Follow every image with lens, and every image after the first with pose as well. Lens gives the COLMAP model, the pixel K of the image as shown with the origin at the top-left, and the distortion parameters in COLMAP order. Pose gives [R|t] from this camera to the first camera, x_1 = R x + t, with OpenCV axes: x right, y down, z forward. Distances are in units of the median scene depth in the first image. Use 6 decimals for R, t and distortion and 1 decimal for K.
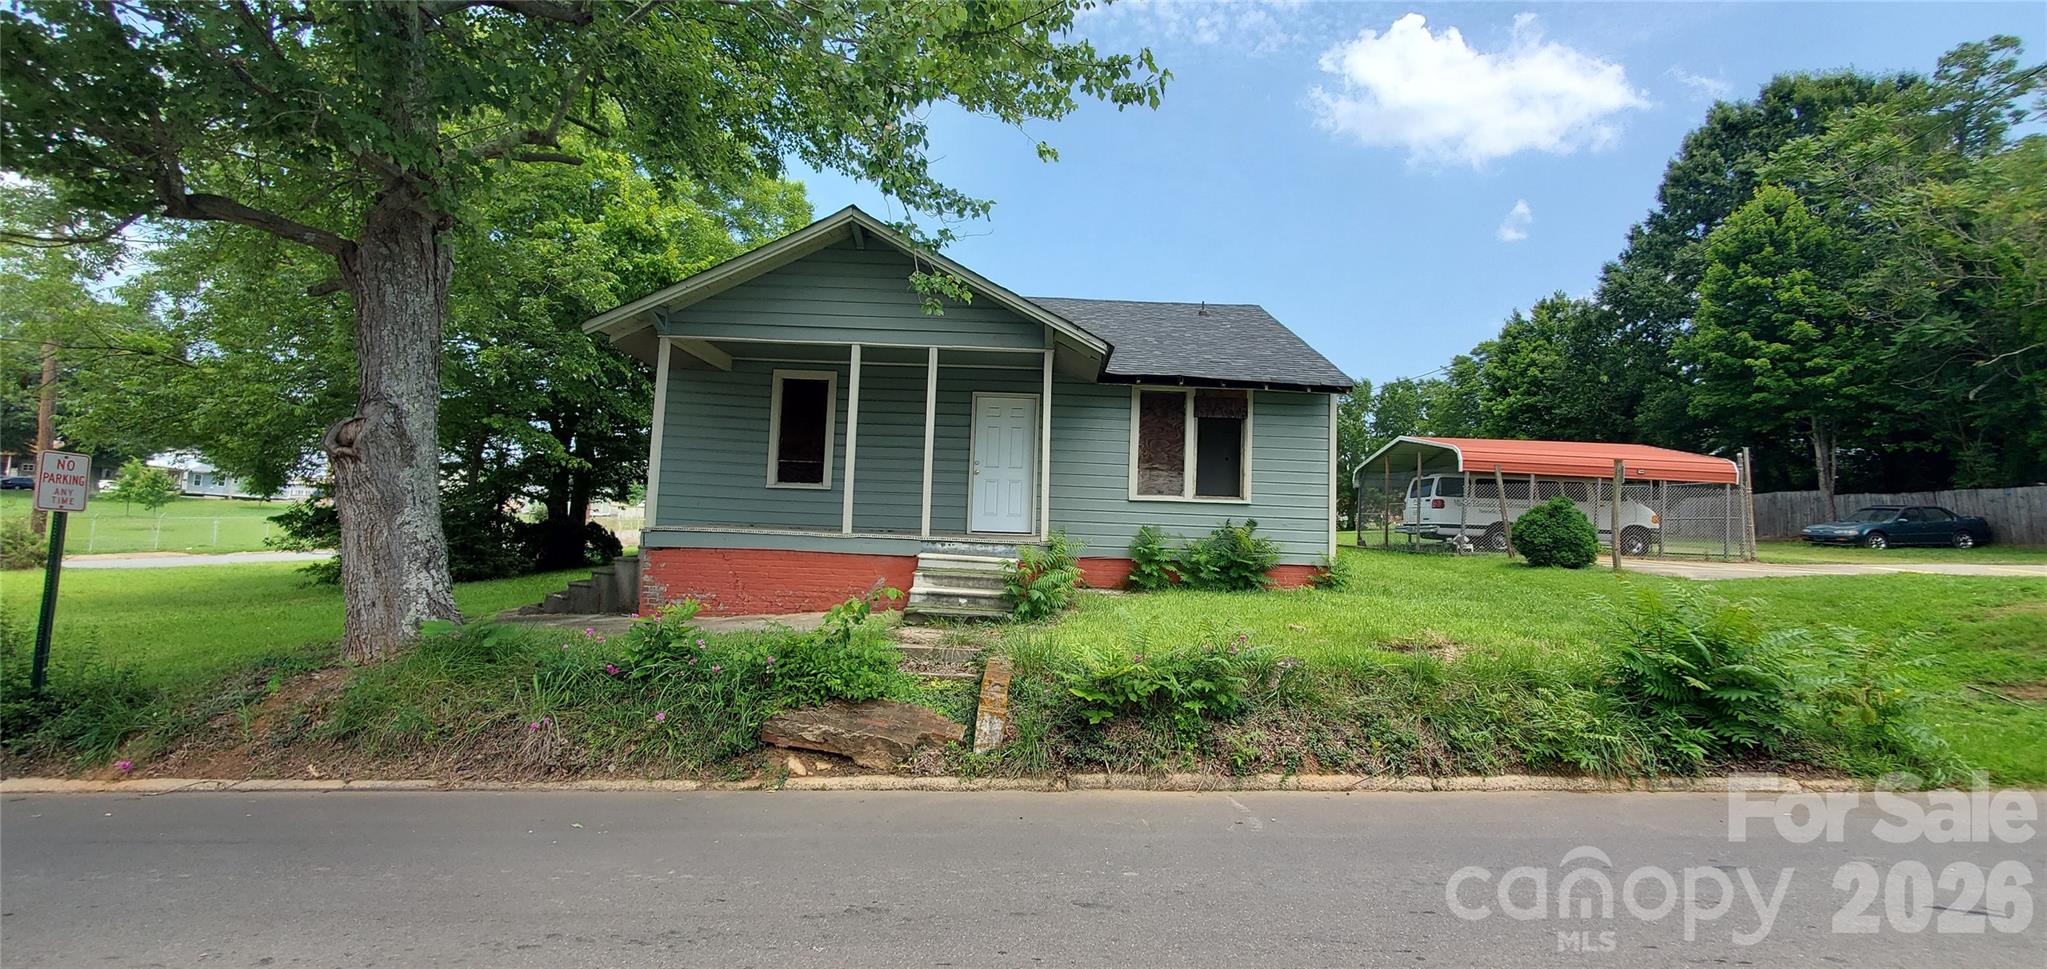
lens RADIAL K [[804.8, 0, 1051.6], [0, 804.8, 476.8], [0, 0, 1]] dist [0.016335, -0.004442]
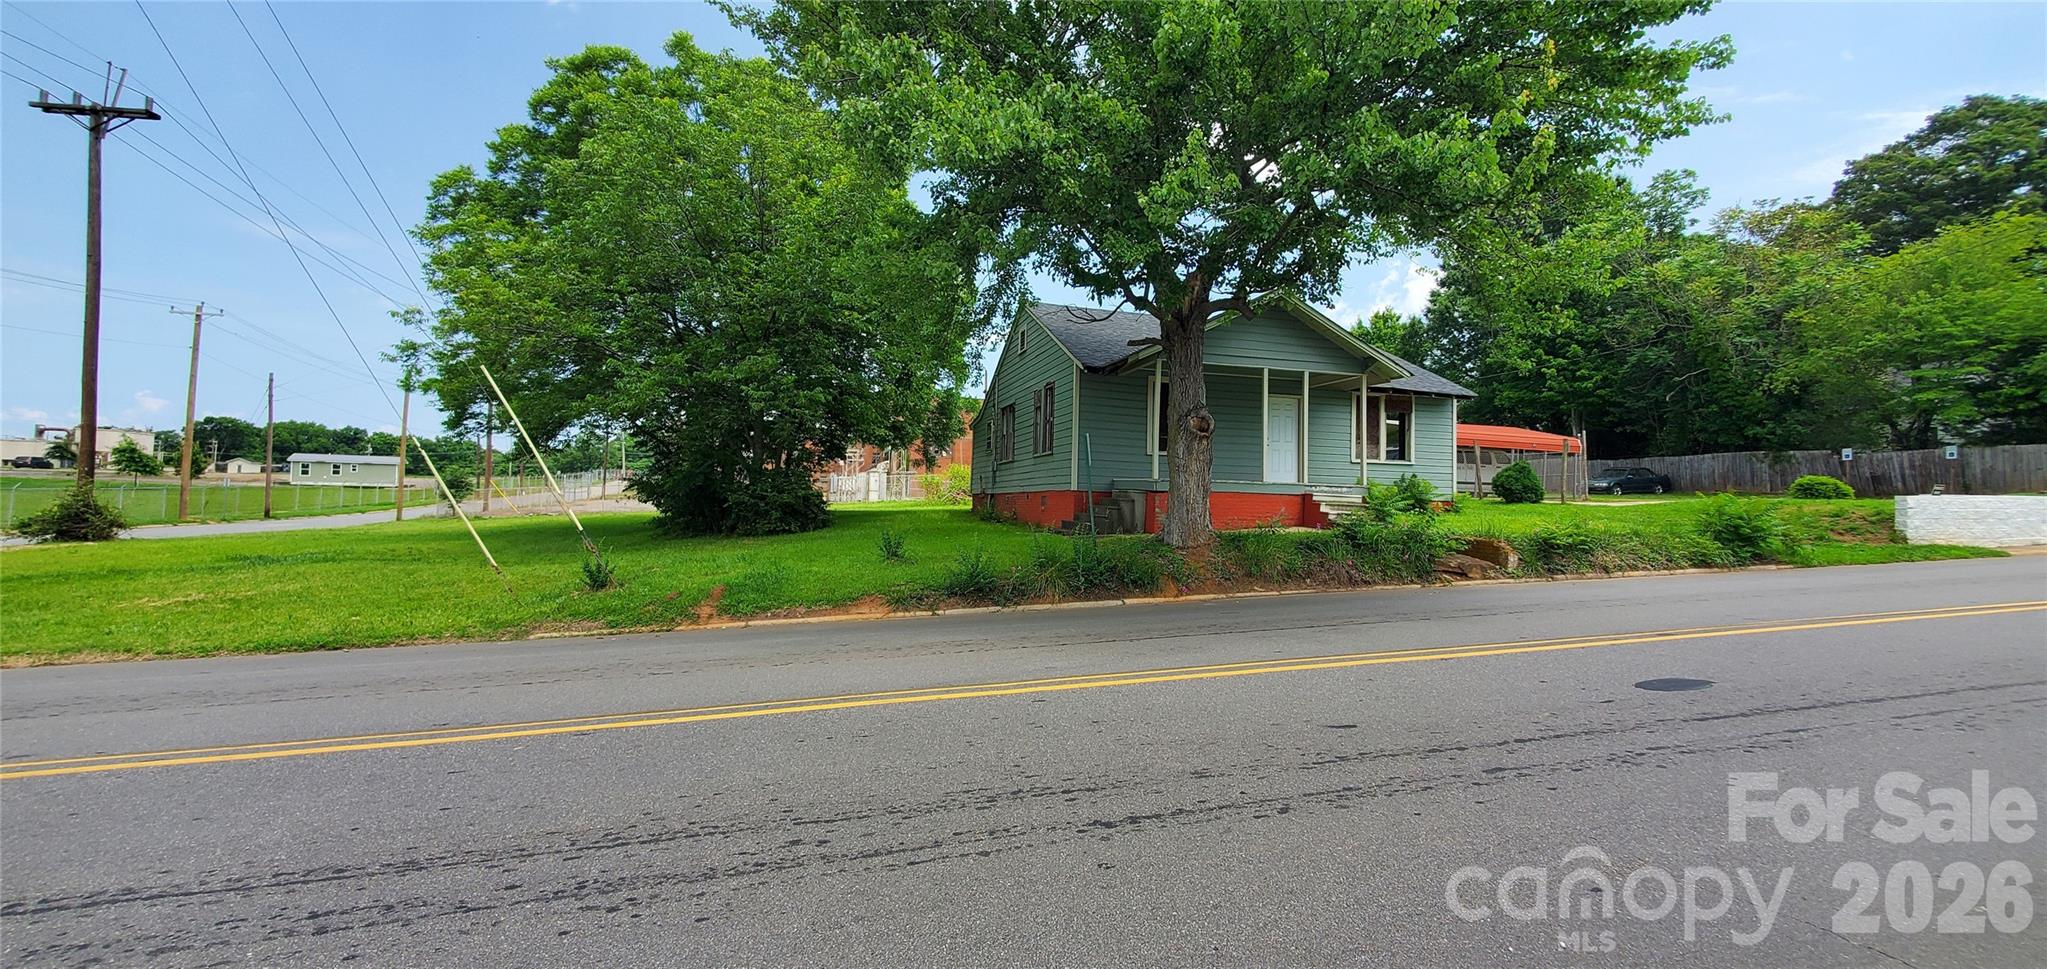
lens RADIAL K [[804.8, 0, 1051.6], [0, 804.8, 476.8], [0, 0, 1]] dist [0.016335, -0.004442]
pose [[0.961262, -0.004801, 0.275595, -0.582827], [-0.006610, 0.999159, 0.040463, -0.002294], [-0.275557, -0.040718, 0.960422, -0.248758]]
